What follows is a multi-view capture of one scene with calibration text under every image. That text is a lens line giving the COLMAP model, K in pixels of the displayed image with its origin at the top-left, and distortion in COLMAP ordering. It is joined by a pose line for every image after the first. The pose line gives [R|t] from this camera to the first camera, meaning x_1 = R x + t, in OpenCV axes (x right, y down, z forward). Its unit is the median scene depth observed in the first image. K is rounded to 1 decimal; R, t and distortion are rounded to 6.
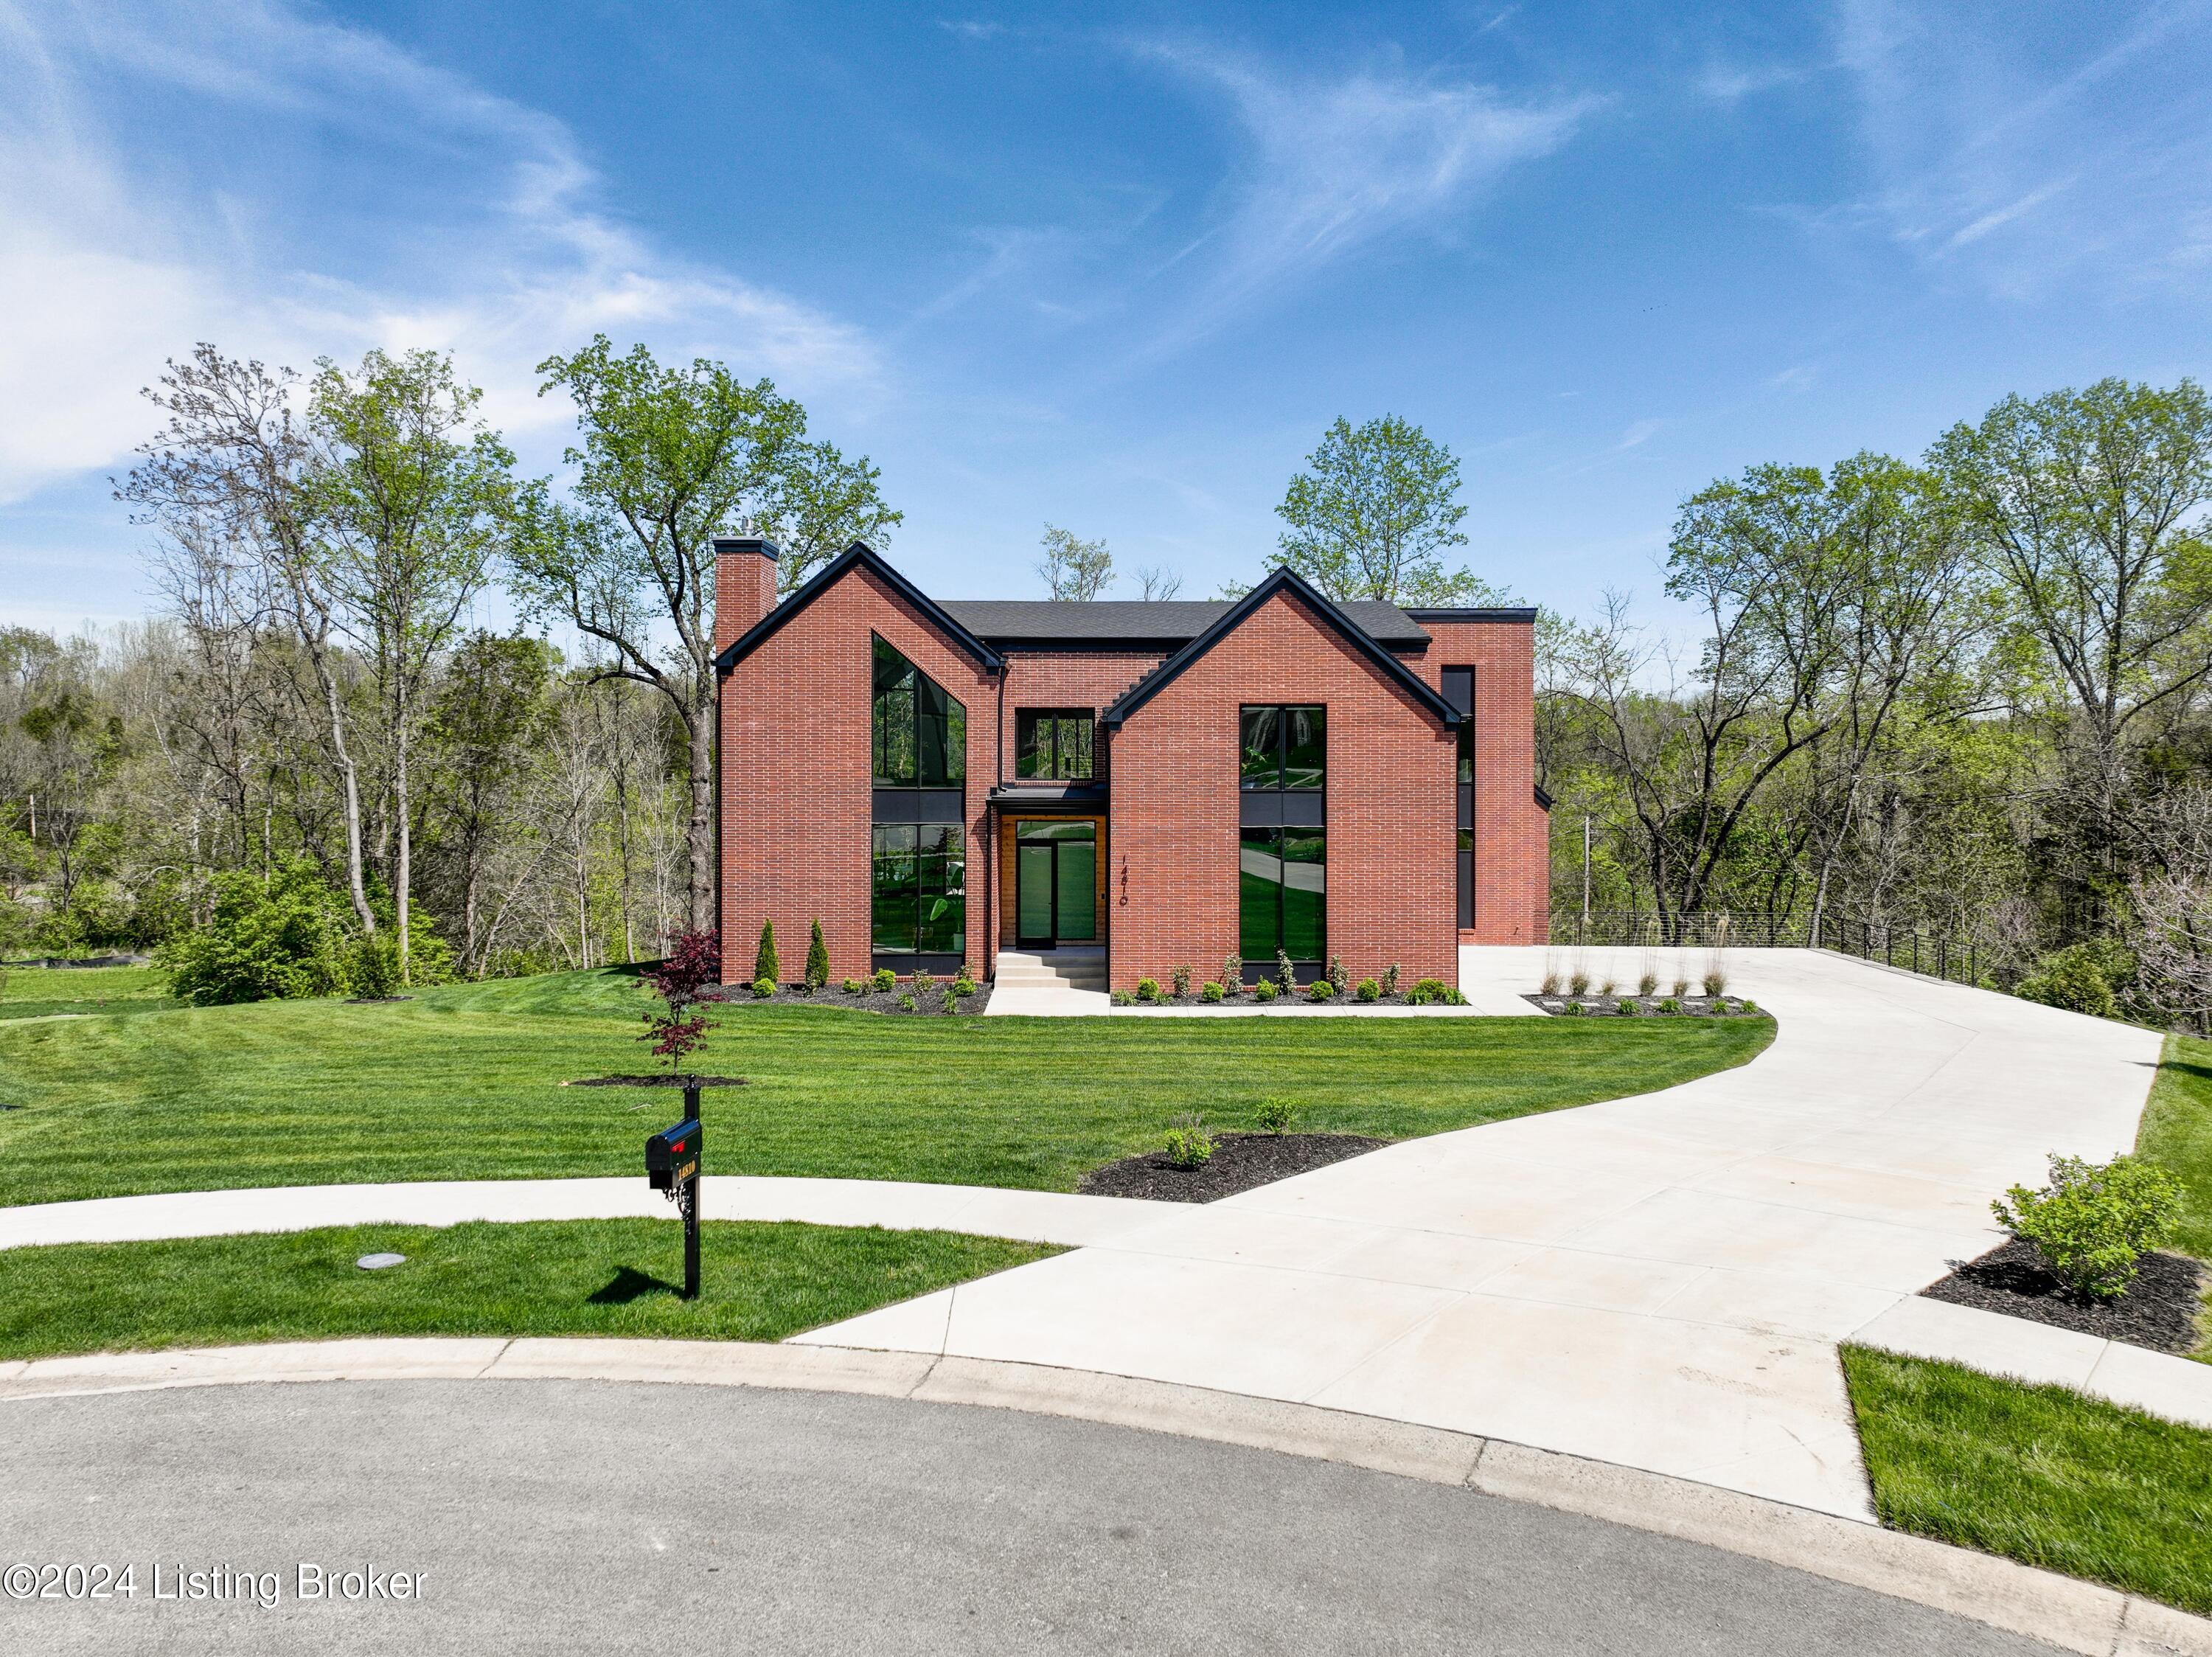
lens RADIAL K [[1477.8, 0, 1128.0], [0, 1477.8, 706.2], [0, 0, 1]] dist [0.002491, 0.004019]
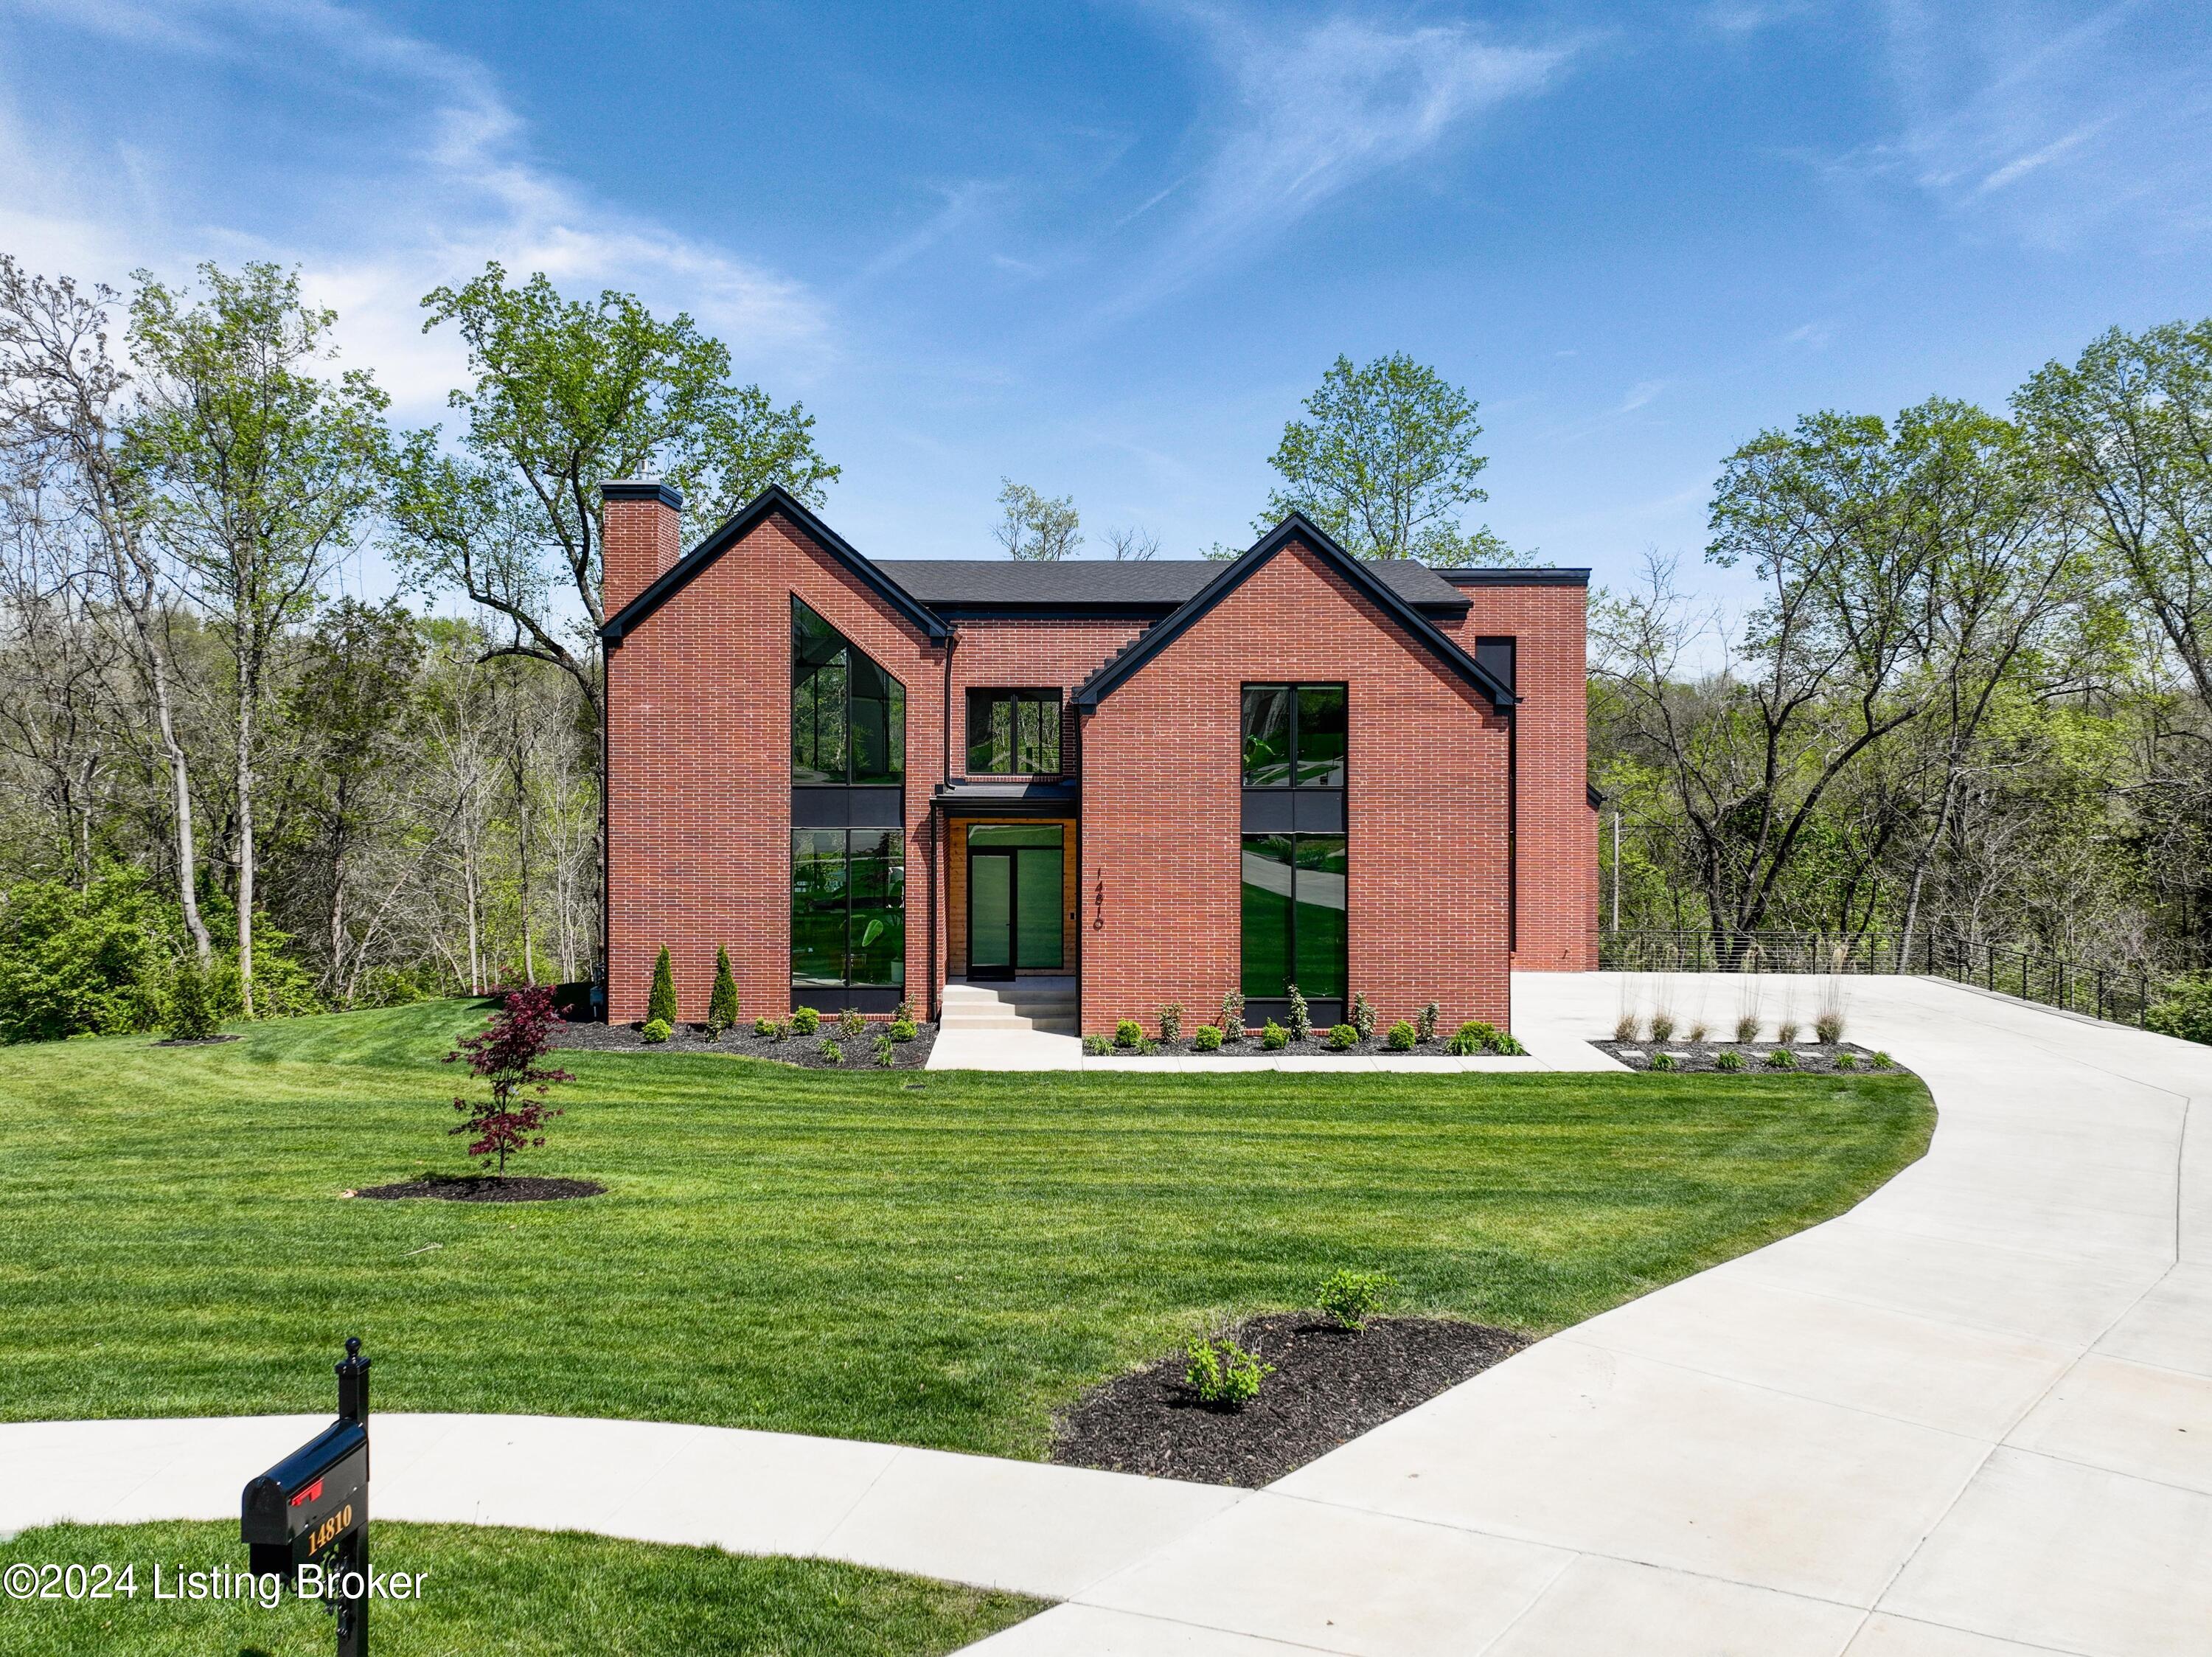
lens RADIAL K [[1581.2, 0, 1074.6], [0, 1581.2, 701.1], [0, 0, 1]] dist [0.003978, 0.002614]
pose [[0.999937, -0.000420, -0.011229, -0.005950], [0.000506, 0.999971, 0.007636, 0.002141], [0.011225, -0.007641, 0.999908, 0.123949]]
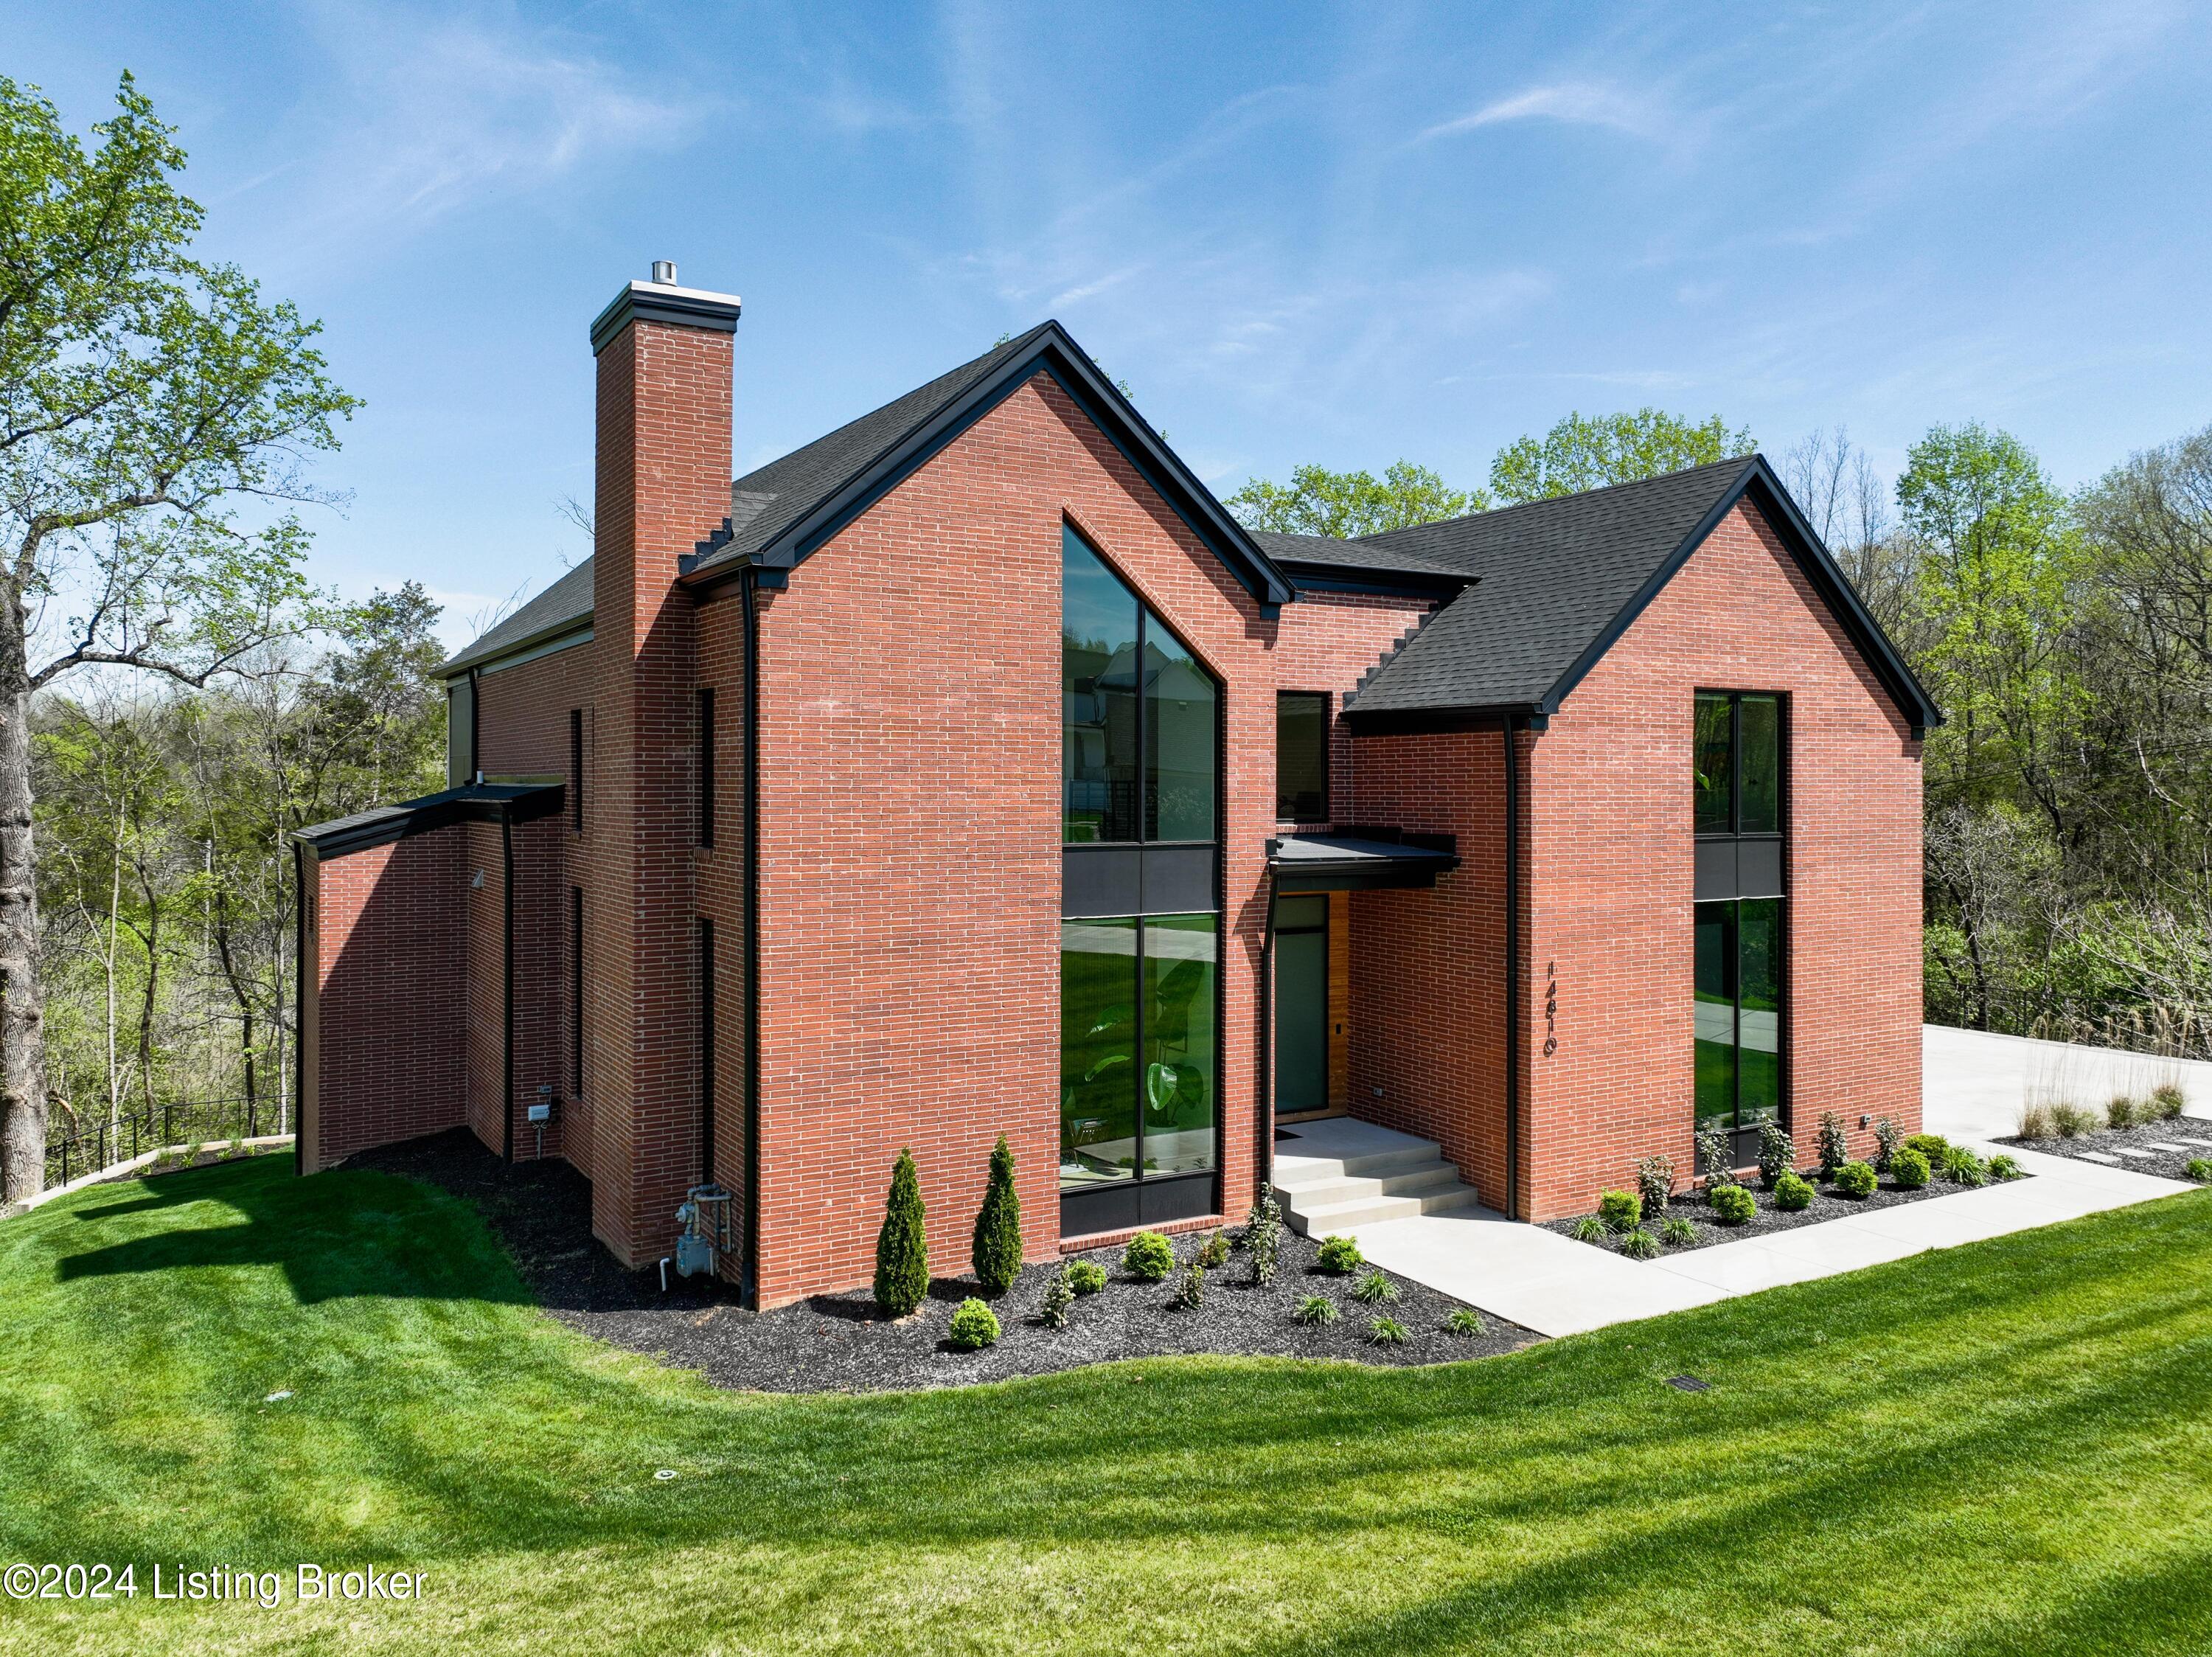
lens RADIAL K [[1543.0, 0, 1071.7], [0, 1543.0, 751.7], [0, 0, 1]] dist [0.004728, 0.001689]
pose [[0.882712, 0.009274, 0.469822, -0.403780], [-0.018570, 0.999713, 0.015156, 0.017720], [-0.469546, -0.022103, 0.882631, 0.559875]]
